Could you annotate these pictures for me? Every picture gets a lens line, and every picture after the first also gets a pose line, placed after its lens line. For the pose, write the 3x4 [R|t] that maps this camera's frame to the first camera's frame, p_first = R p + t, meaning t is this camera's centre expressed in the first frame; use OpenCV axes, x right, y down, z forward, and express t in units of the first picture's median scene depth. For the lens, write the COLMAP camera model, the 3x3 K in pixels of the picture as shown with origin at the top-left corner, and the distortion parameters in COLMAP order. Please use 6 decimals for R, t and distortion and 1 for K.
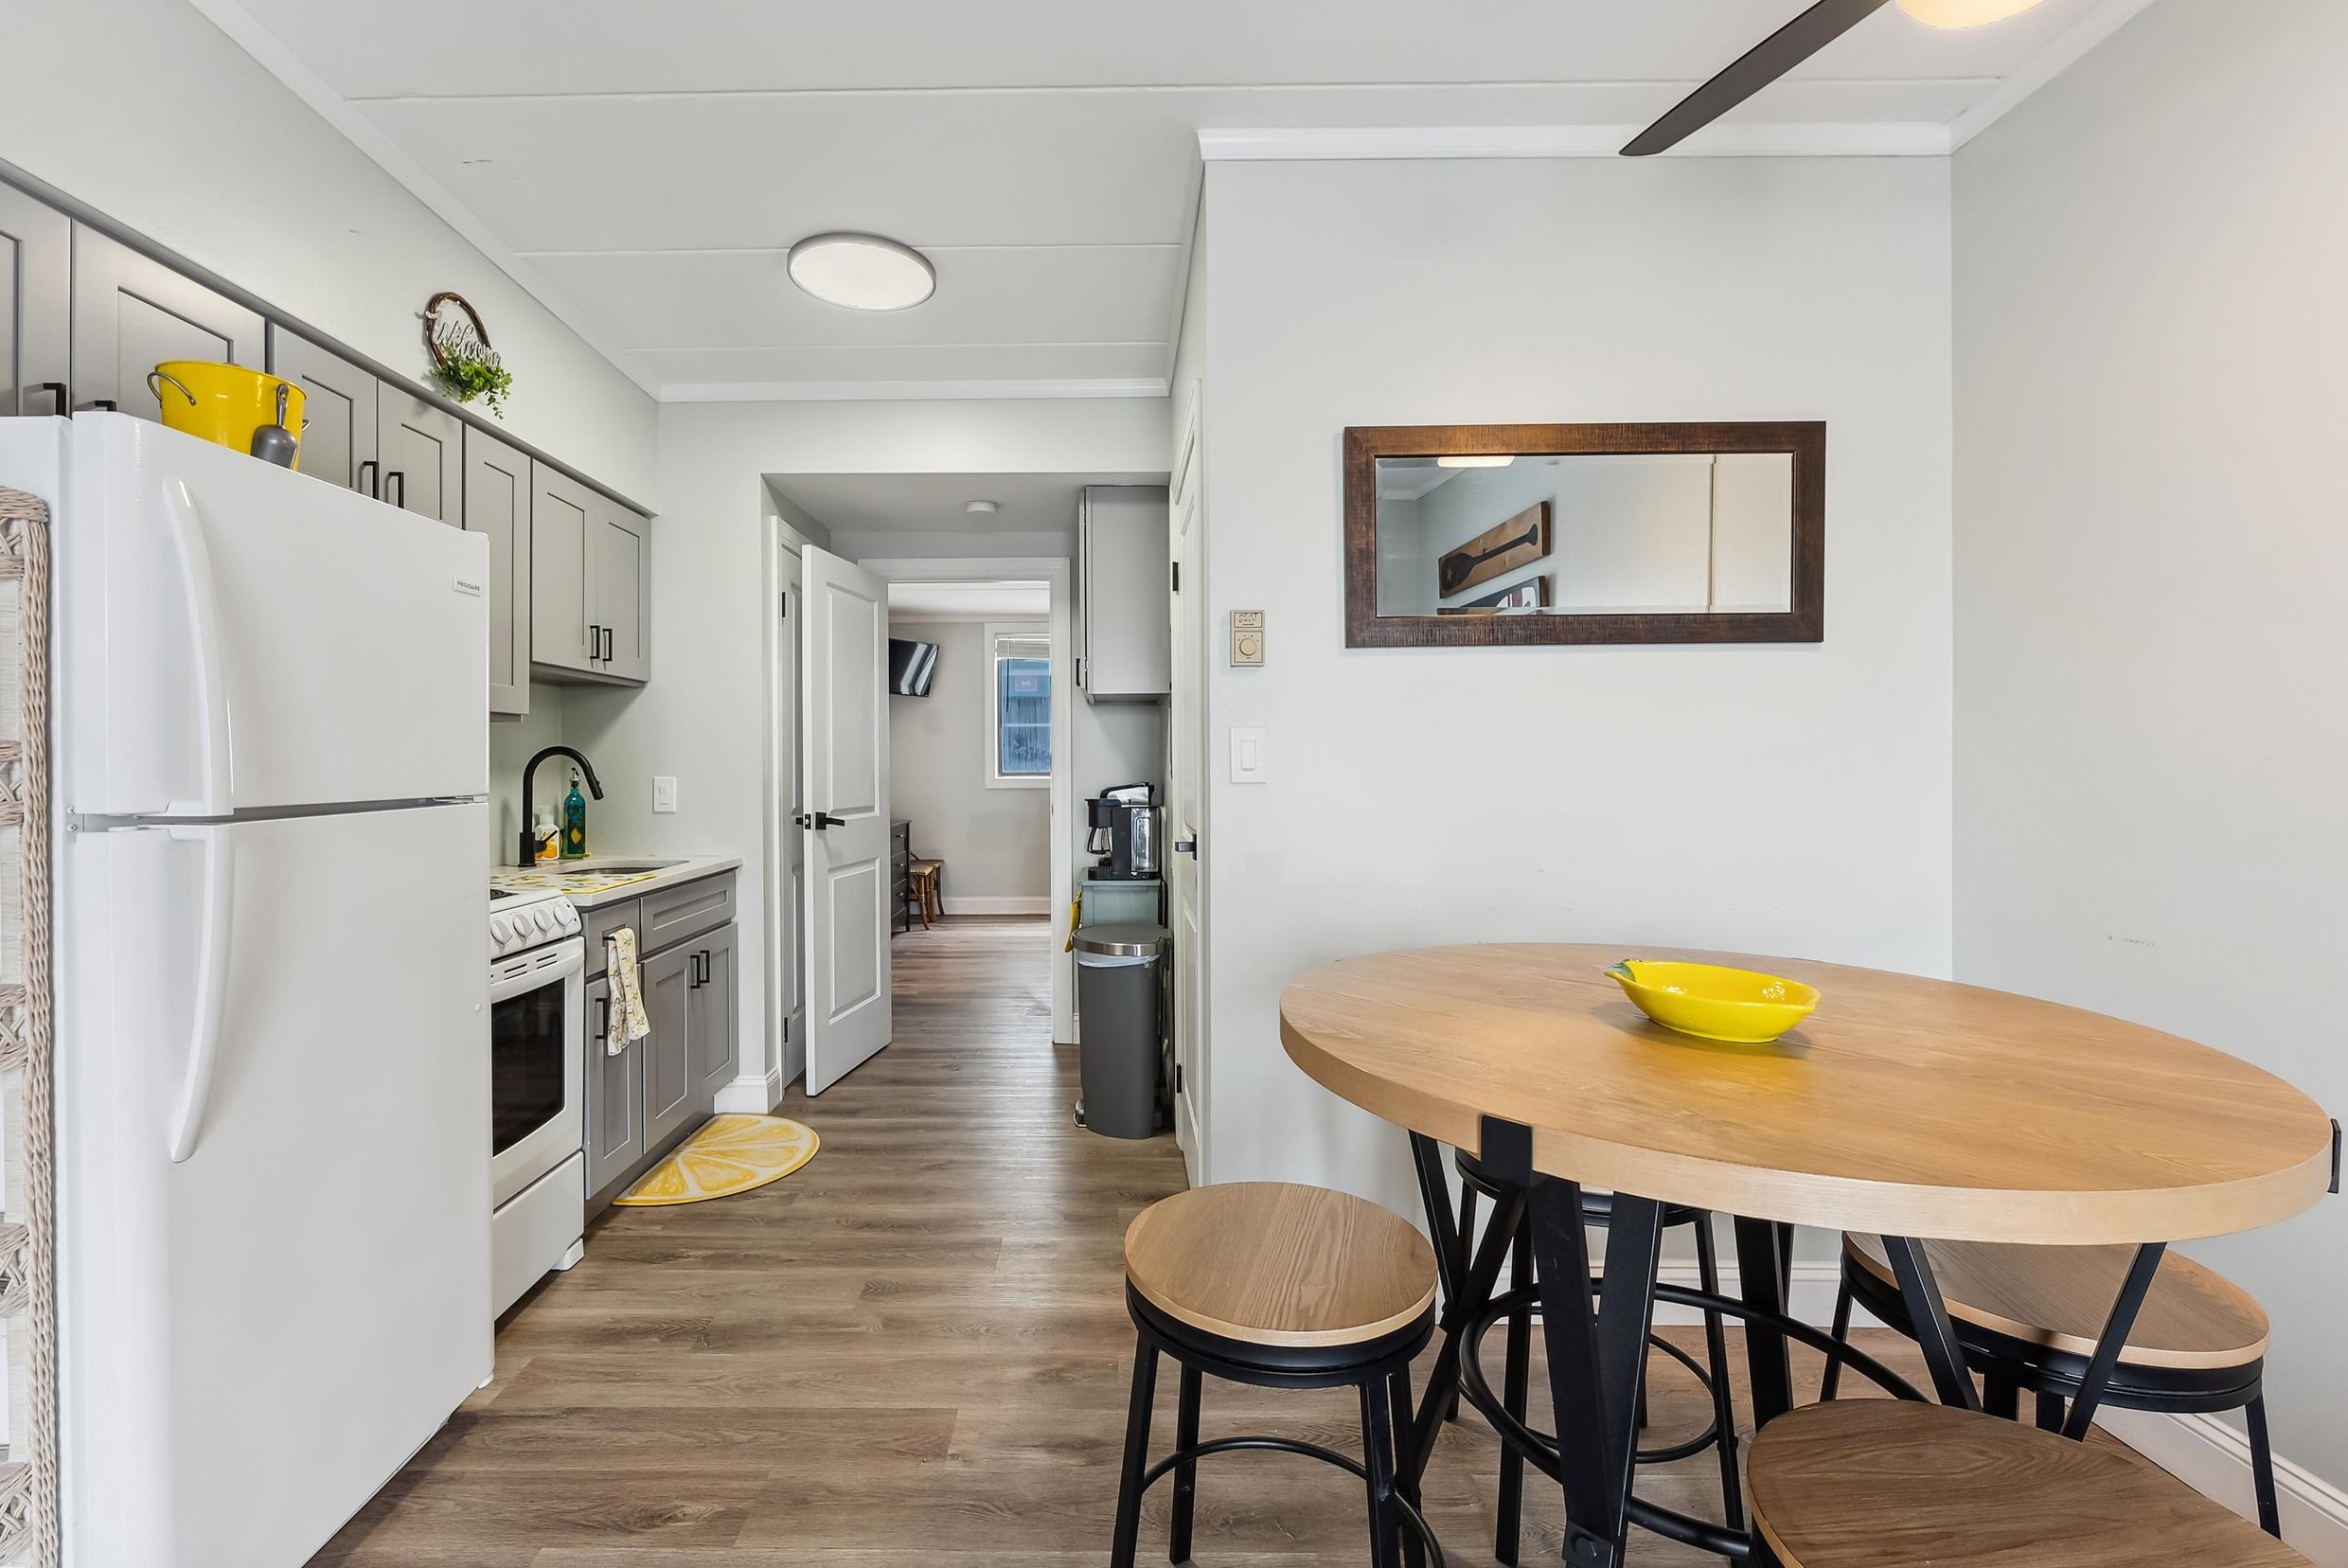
lens RADIAL K [[1127.7, 0, 1115.6], [0, 1127.7, 774.9], [0, 0, 1]] dist [-0.003212, 0.001203]
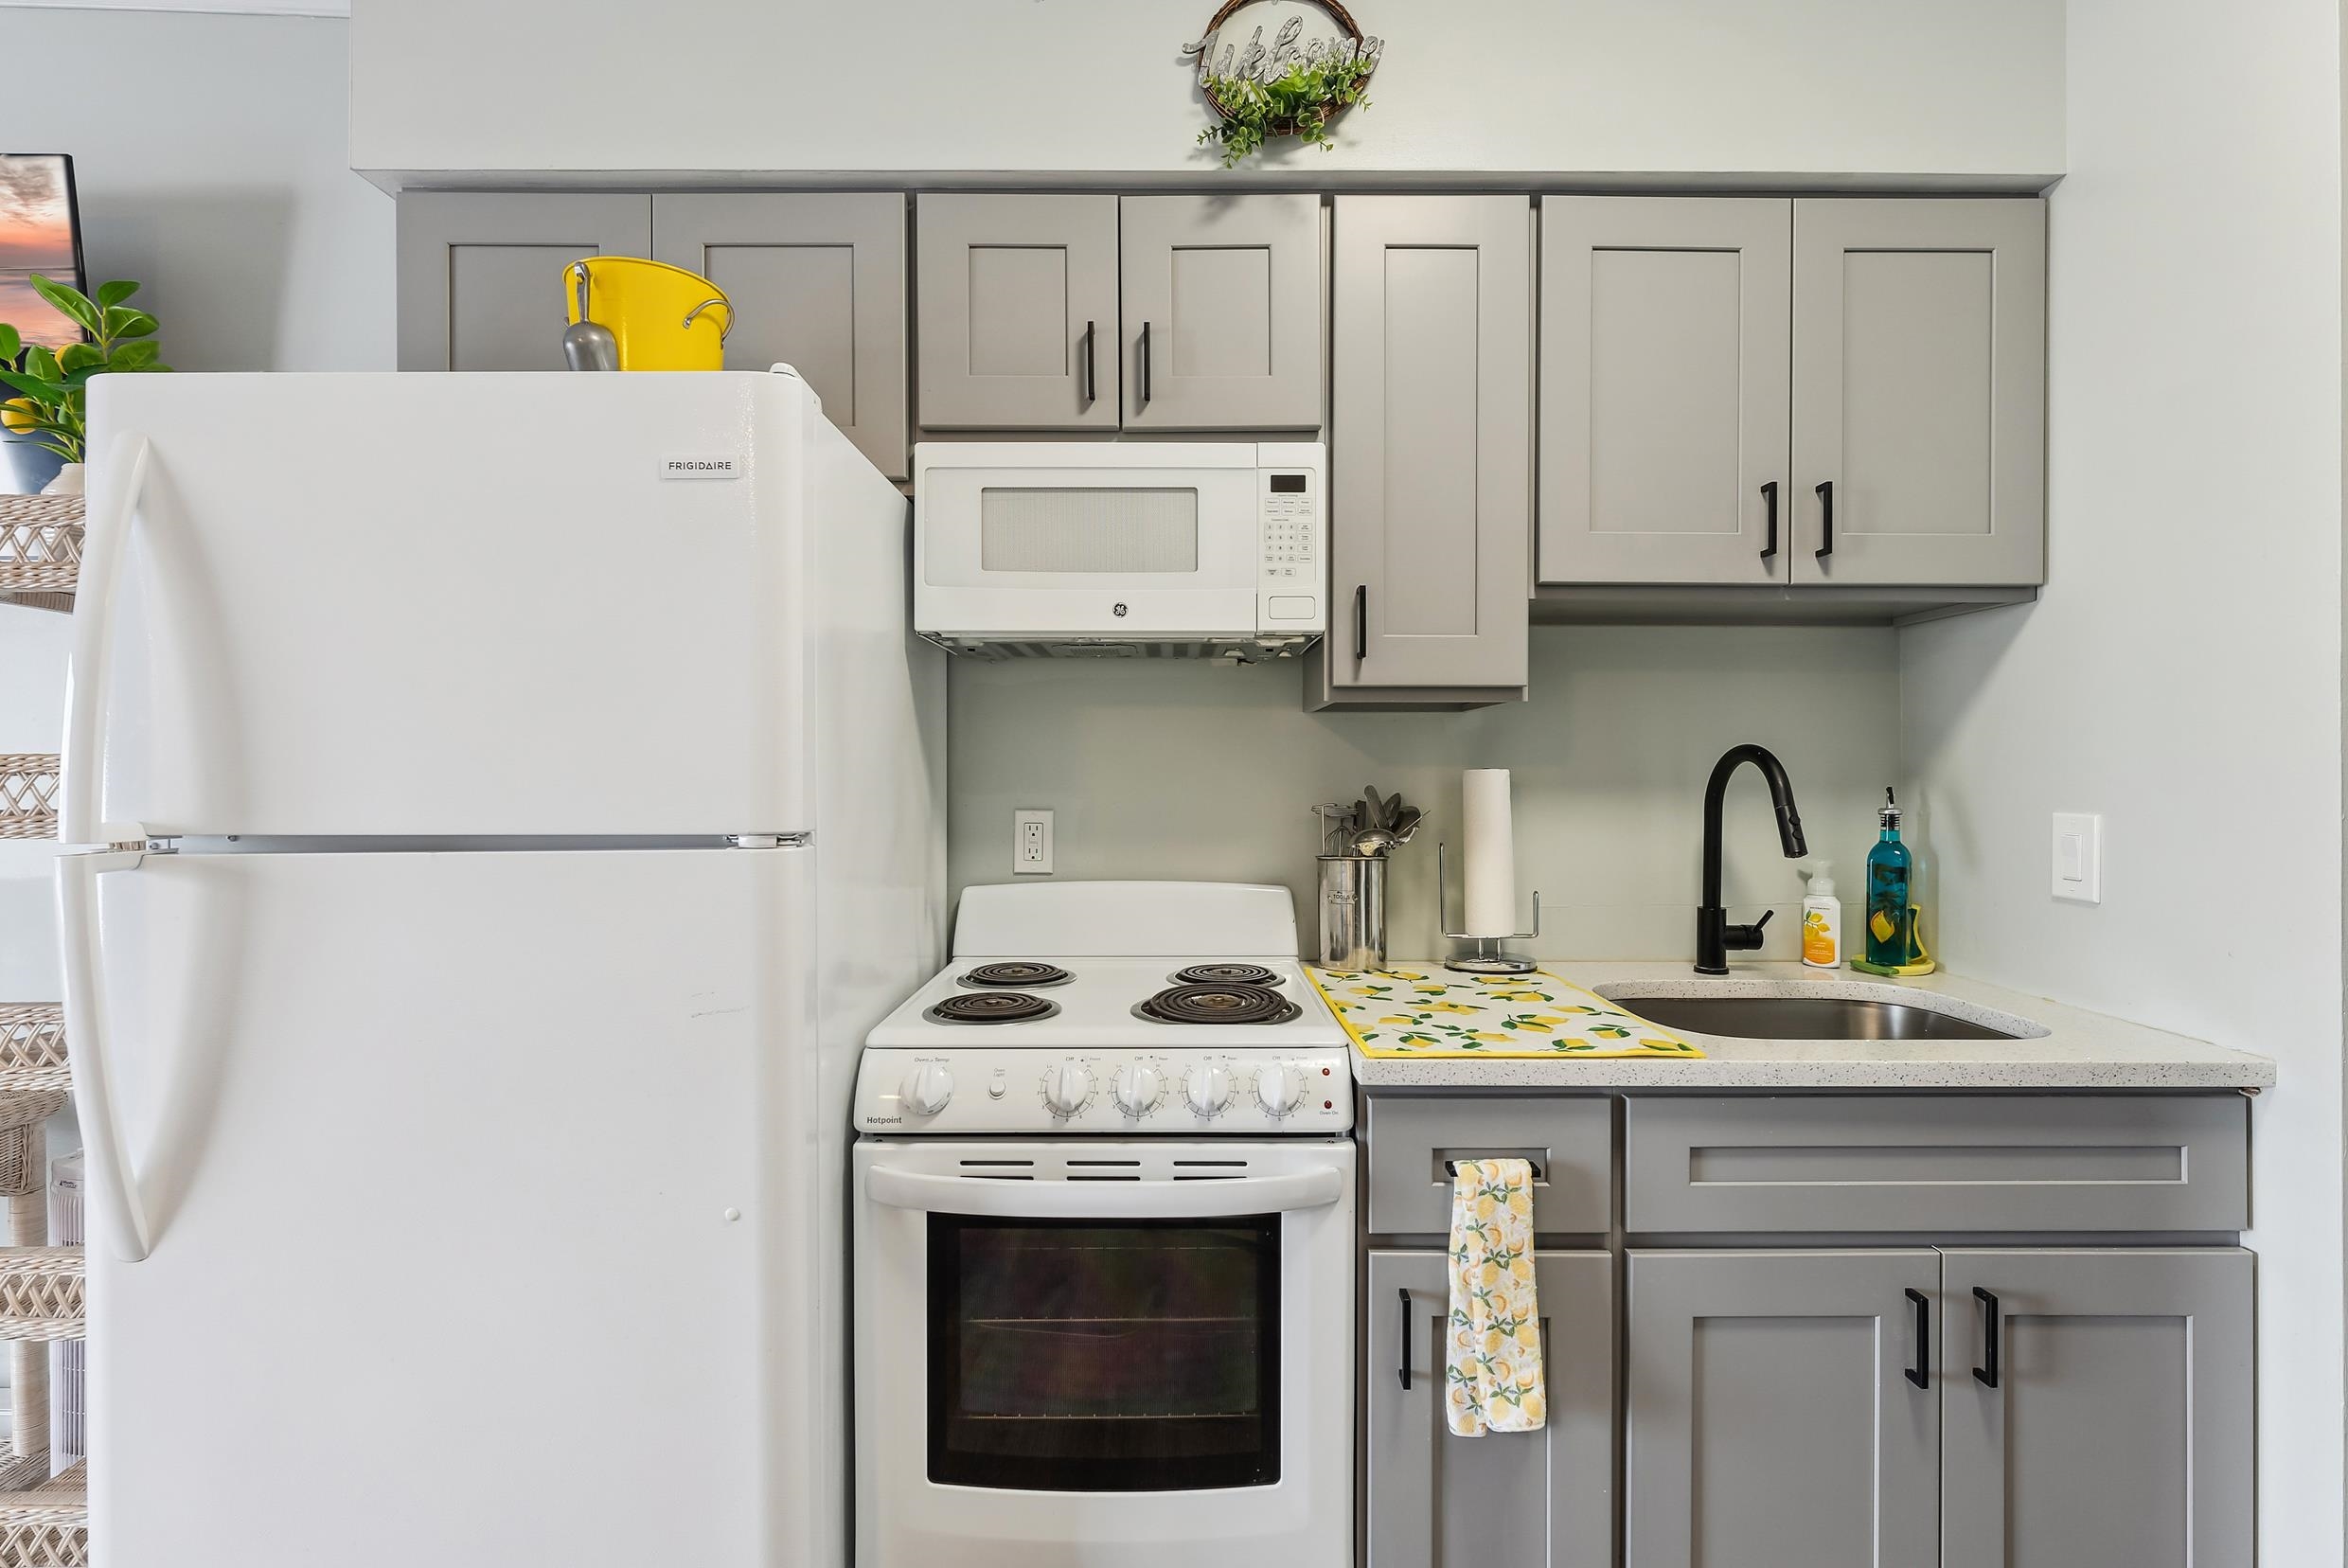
lens RADIAL K [[1089.9, 0, 1160.5], [0, 1089.9, 765.5], [0, 0, 1]] dist [0.003691, -0.002105]
pose [[0.007392, 0.000190, -0.999973, -0.010673], [-0.011981, 0.999928, 0.000101, -0.012096], [0.999901, 0.011980, 0.007393, 0.702400]]
